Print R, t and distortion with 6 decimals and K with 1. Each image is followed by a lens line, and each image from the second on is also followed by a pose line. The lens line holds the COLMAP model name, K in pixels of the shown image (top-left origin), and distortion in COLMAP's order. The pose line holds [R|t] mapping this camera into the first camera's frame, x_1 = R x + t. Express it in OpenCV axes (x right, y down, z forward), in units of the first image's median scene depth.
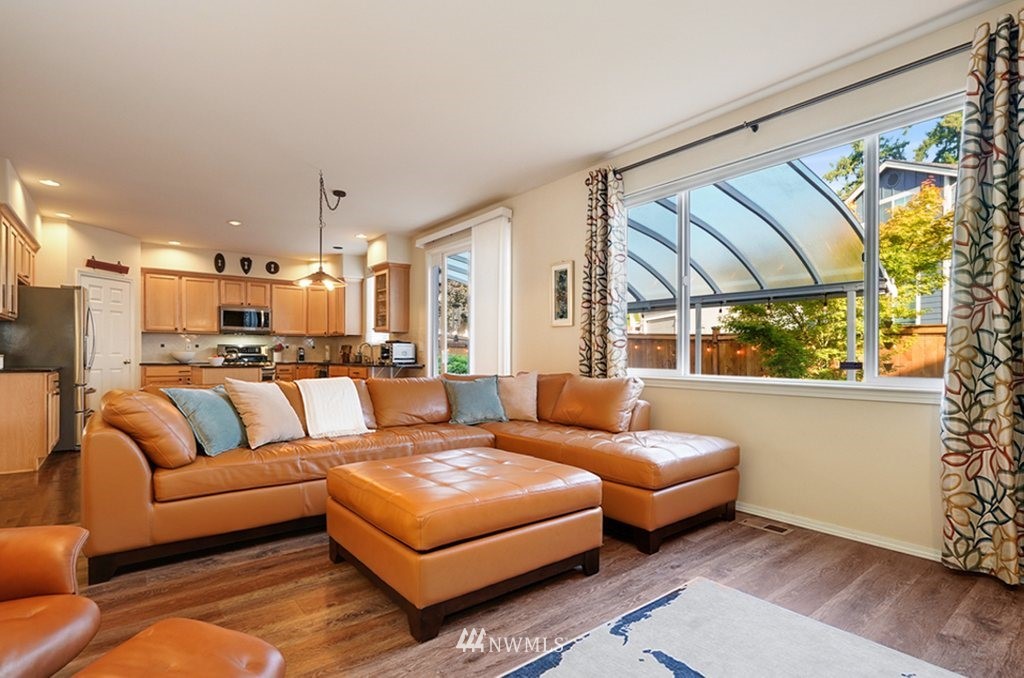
lens RADIAL K [[489.2, 0, 504.5], [0, 489.2, 355.1], [0, 0, 1]] dist [-0.004537, 0.003850]
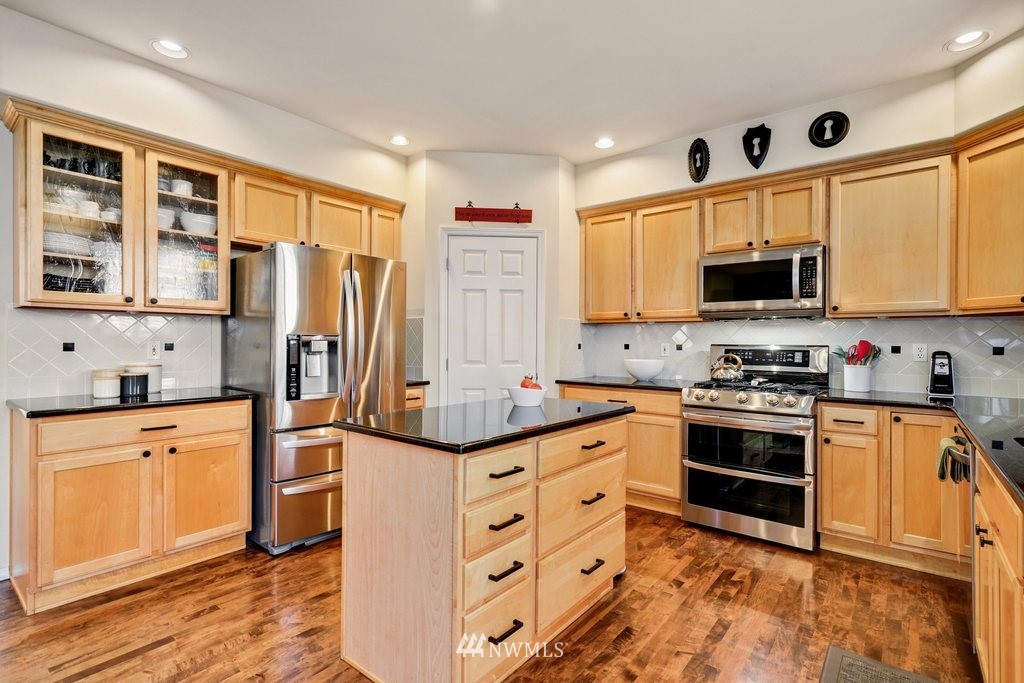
lens RADIAL K [[489.2, 0, 520.1], [0, 489.2, 341.0], [0, 0, 1]] dist [-0.004537, 0.003850]
pose [[0.220747, -0.002137, -0.975329, -0.187073], [-0.010417, 0.999935, -0.004548, -0.021157], [0.975276, 0.011164, 0.220710, 0.743575]]
